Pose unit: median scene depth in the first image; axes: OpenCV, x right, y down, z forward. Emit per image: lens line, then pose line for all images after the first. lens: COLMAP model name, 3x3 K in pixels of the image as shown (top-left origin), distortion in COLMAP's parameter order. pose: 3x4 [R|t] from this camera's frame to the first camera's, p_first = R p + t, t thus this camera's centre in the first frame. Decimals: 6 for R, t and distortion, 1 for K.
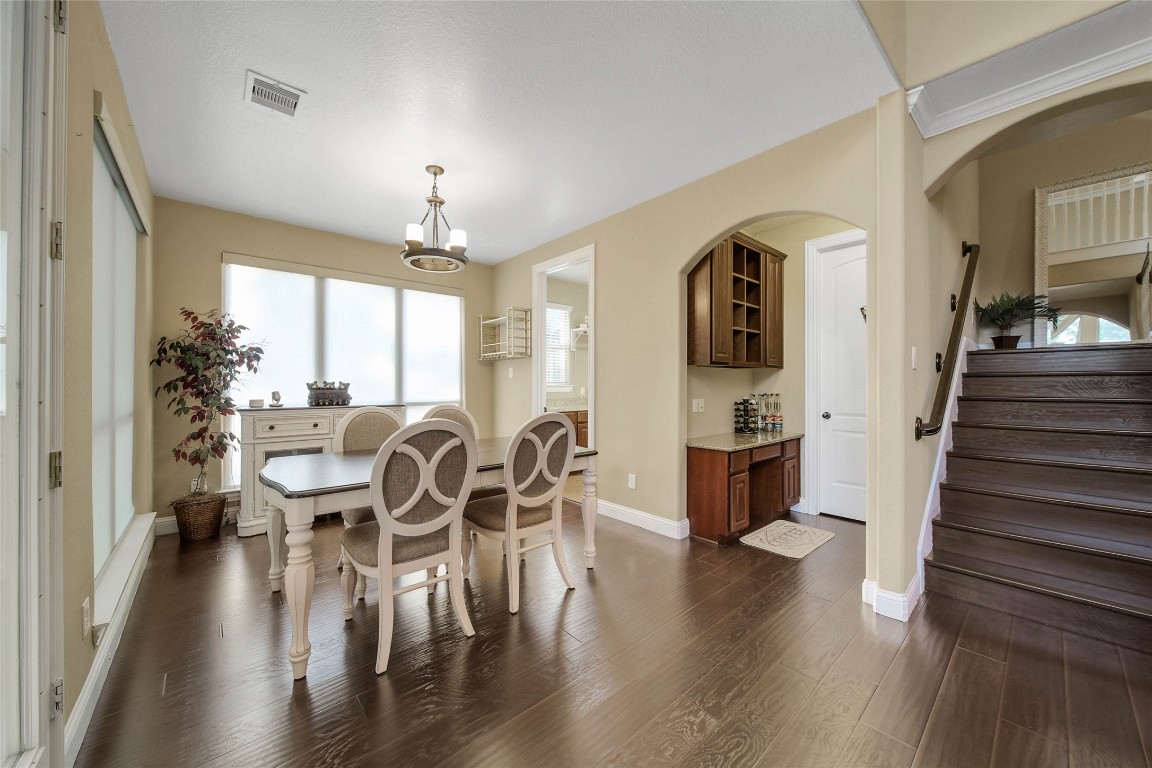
lens RADIAL K [[421.4, 0, 574.1], [0, 421.4, 387.5], [0, 0, 1]] dist [-0.005141, -0.001224]
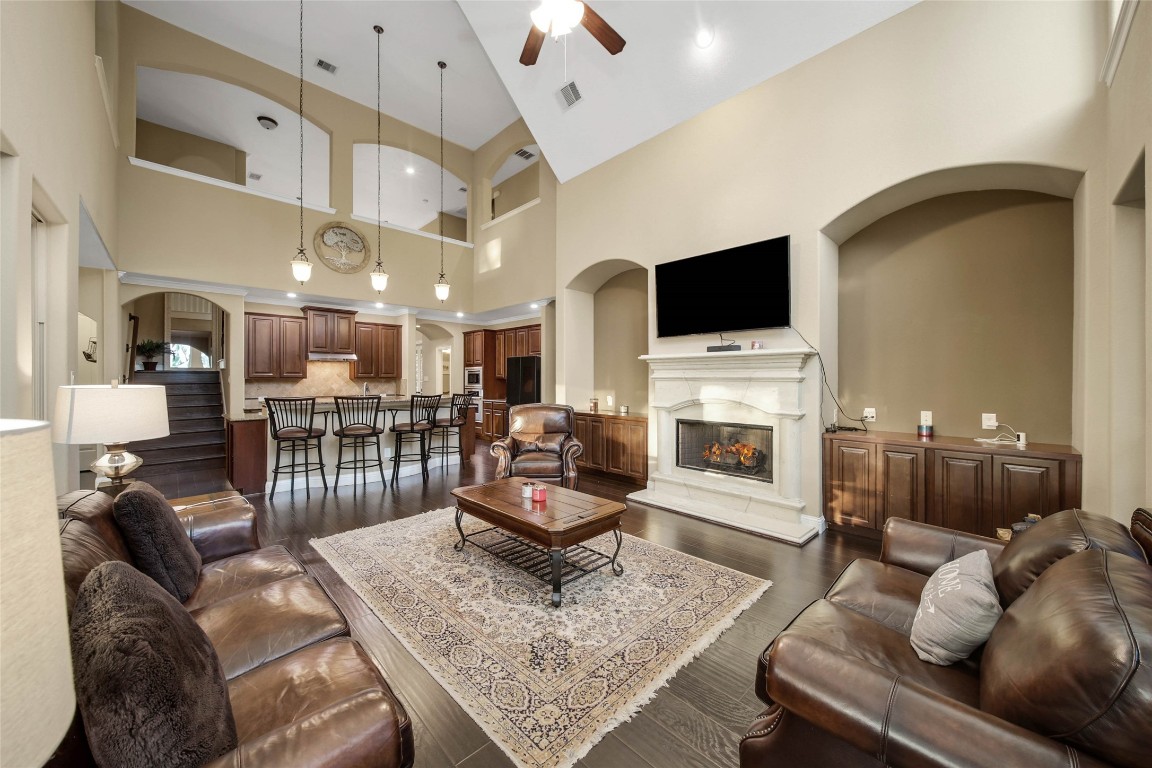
lens RADIAL K [[421.4, 0, 581.4], [0, 421.4, 381.5], [0, 0, 1]] dist [-0.005141, -0.001224]
pose [[-0.074675, -0.008827, 0.997169, -1.179803], [0.010868, 0.999894, 0.009665, -0.034375], [-0.997149, 0.011559, -0.074571, -0.947692]]
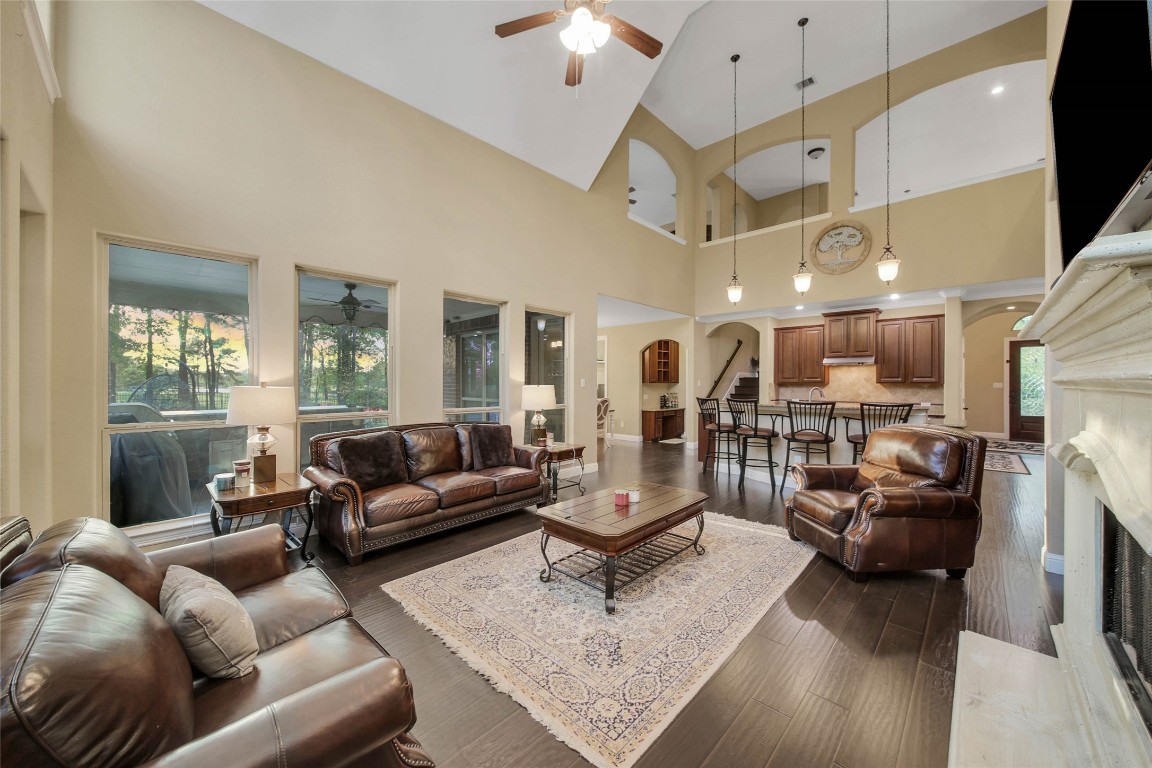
lens RADIAL K [[421.4, 0, 572.4], [0, 421.4, 385.9], [0, 0, 1]] dist [-0.005141, -0.001224]
pose [[0.996104, 0.001378, 0.088174, -0.456110], [-0.001106, 0.999994, -0.003134, -0.022280], [-0.088178, 0.003024, 0.996100, -1.811036]]
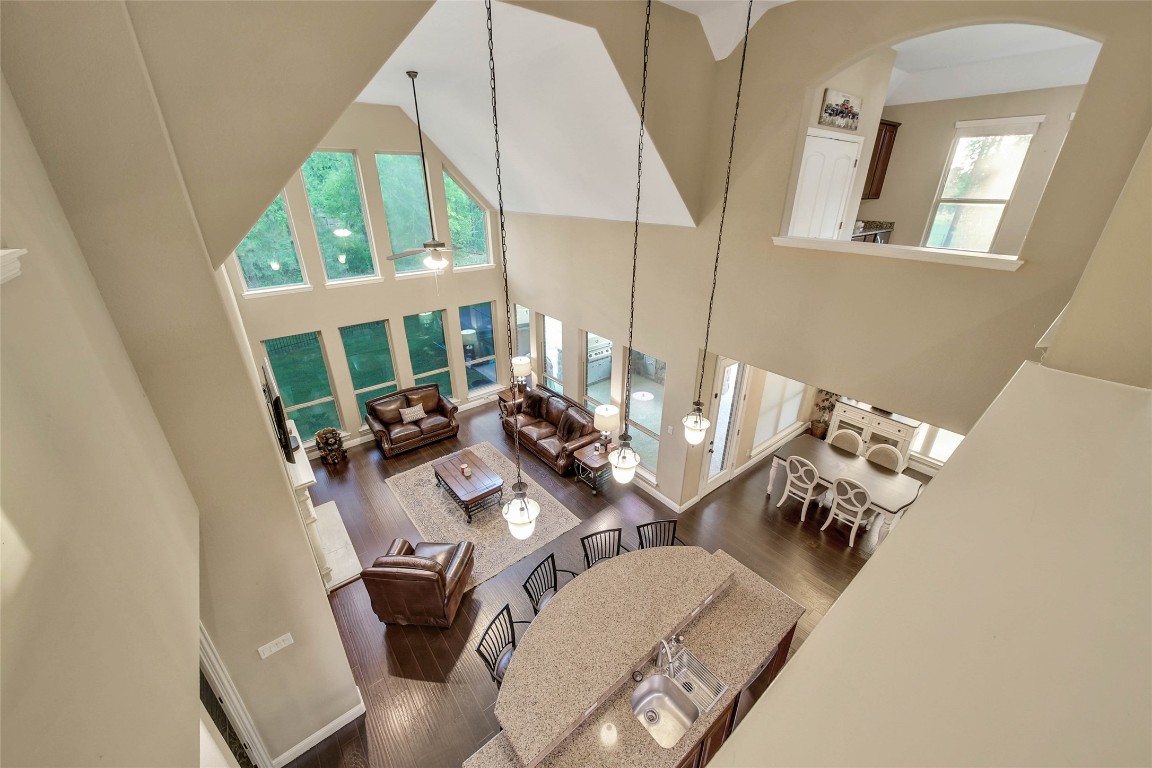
lens RADIAL K [[421.4, 0, 577.7], [0, 421.4, 381.7], [0, 0, 1]] dist [-0.005141, -0.001224]
pose [[-0.040937, 0.403112, -0.914235, 1.326001], [-0.011717, 0.914745, 0.403861, -0.940178], [0.999093, 0.027245, -0.032724, -0.353001]]
